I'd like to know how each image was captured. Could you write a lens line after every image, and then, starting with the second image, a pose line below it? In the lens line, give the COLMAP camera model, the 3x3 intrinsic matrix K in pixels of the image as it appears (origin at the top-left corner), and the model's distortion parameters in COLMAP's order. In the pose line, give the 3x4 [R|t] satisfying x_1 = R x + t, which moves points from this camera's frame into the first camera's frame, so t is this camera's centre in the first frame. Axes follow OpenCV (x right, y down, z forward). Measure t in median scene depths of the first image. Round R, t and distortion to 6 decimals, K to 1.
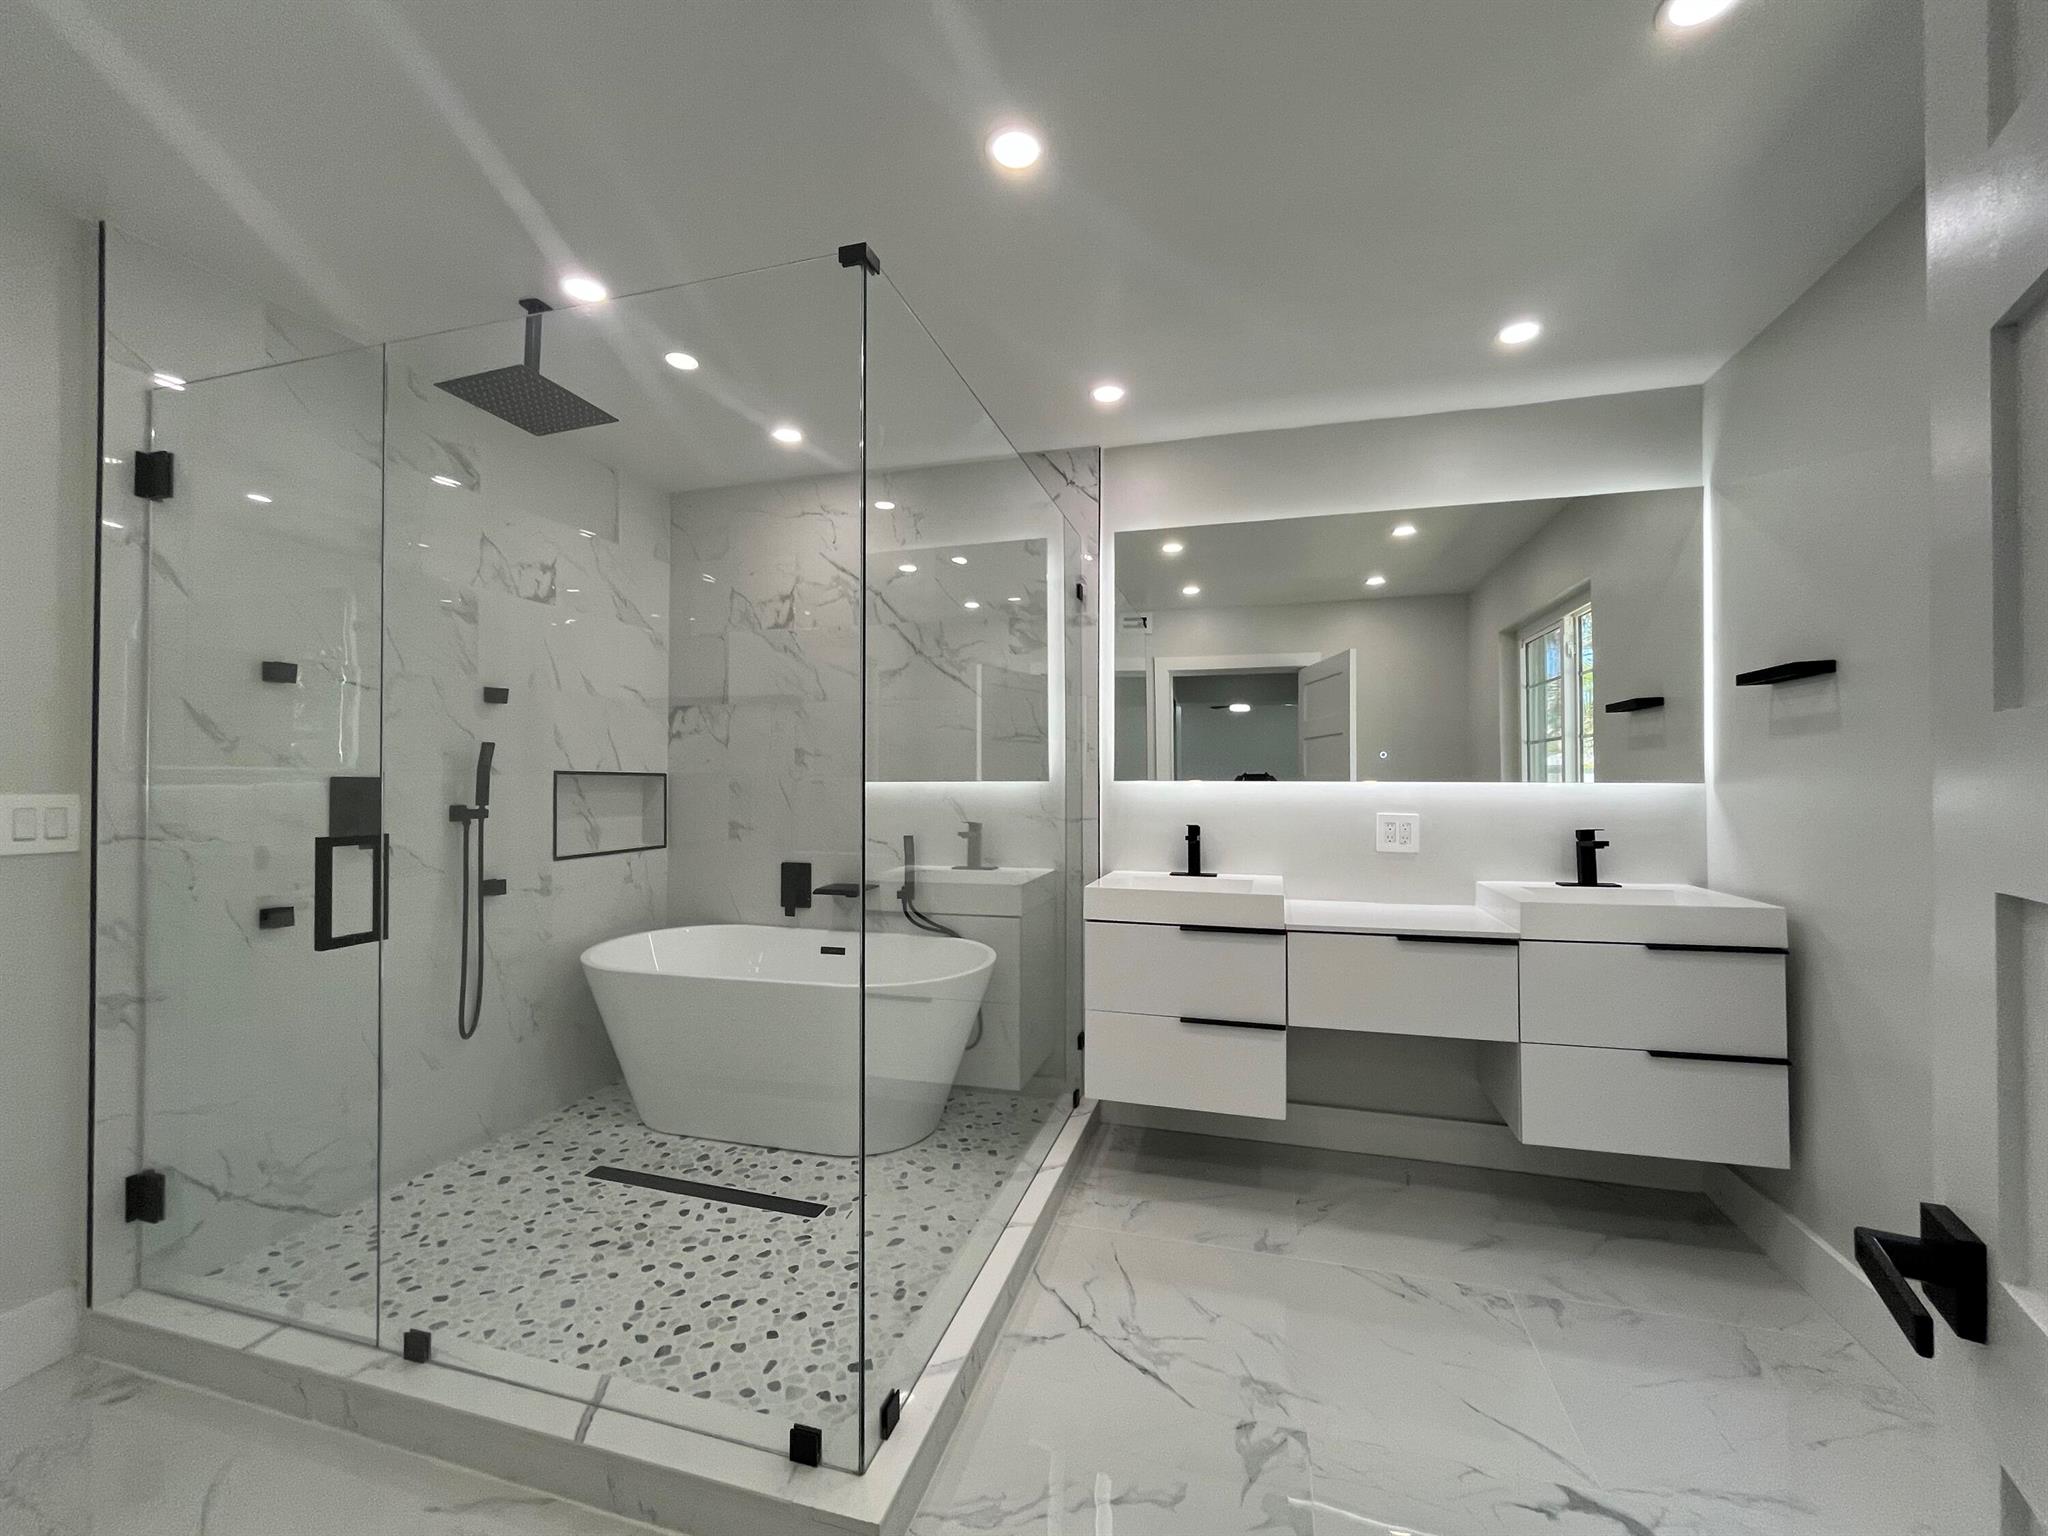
lens RADIAL K [[834.8, 0, 1026.4], [0, 834.8, 773.5], [0, 0, 1]] dist [-0.001476, 0.000580]
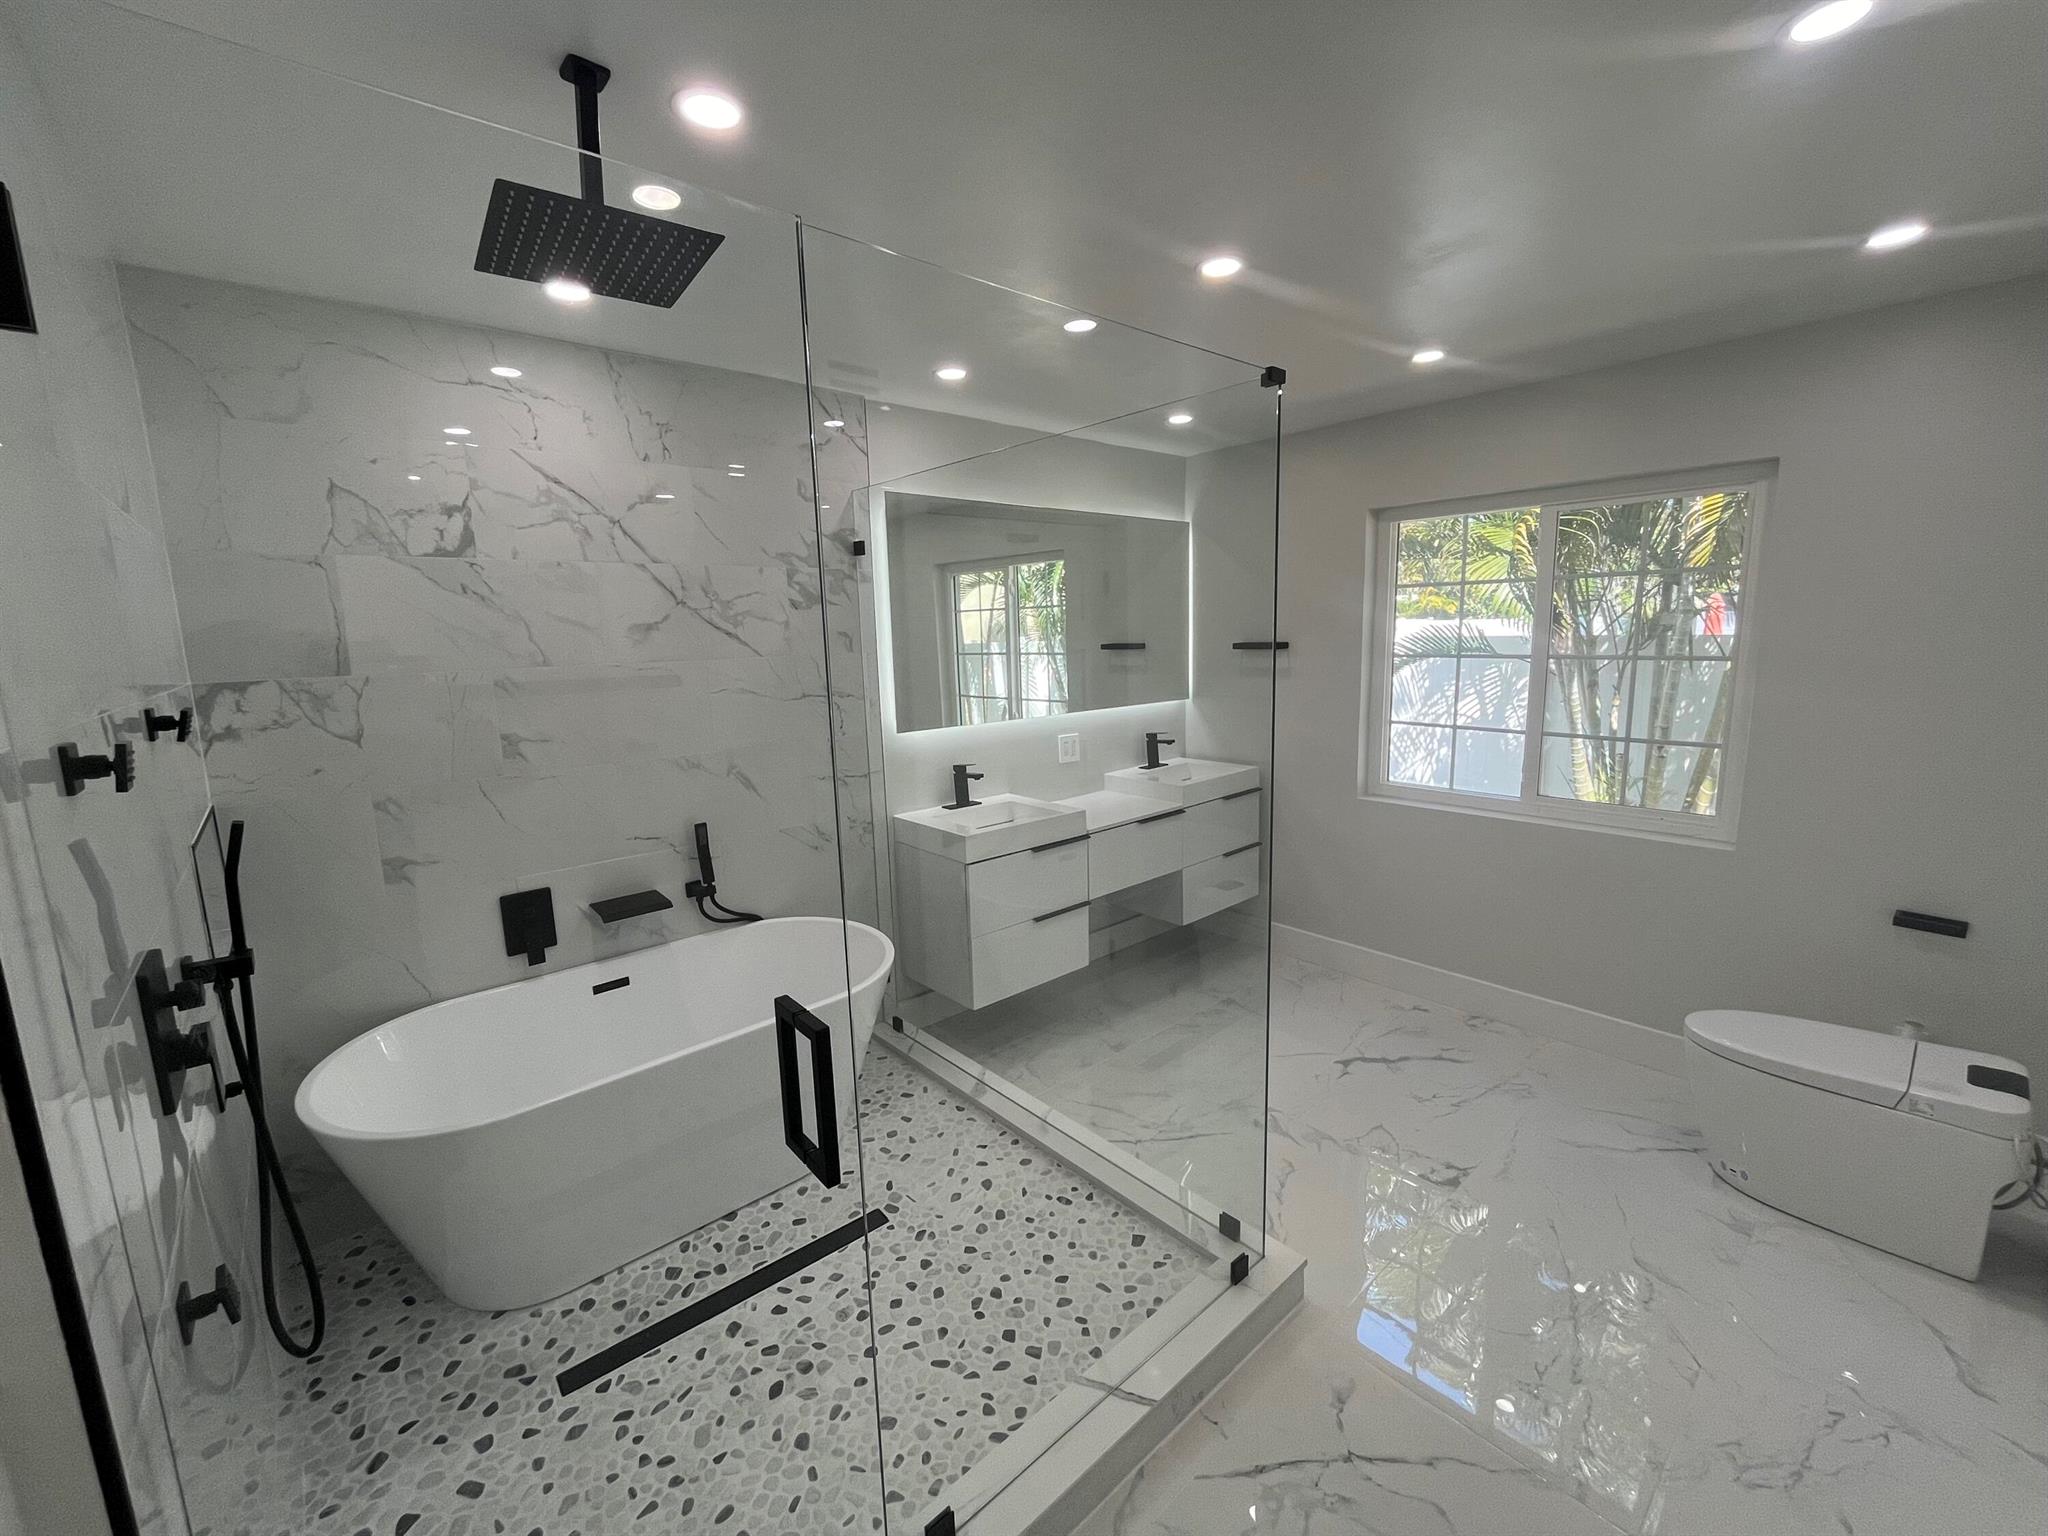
lens RADIAL K [[834.8, 0, 1027.5], [0, 834.8, 761.1], [0, 0, 1]] dist [-0.001476, 0.000580]
pose [[0.539088, -0.149027, 0.828960, -0.817178], [0.019788, 0.986191, 0.164425, -0.151014], [-0.842017, -0.072236, 0.534593, 0.334518]]
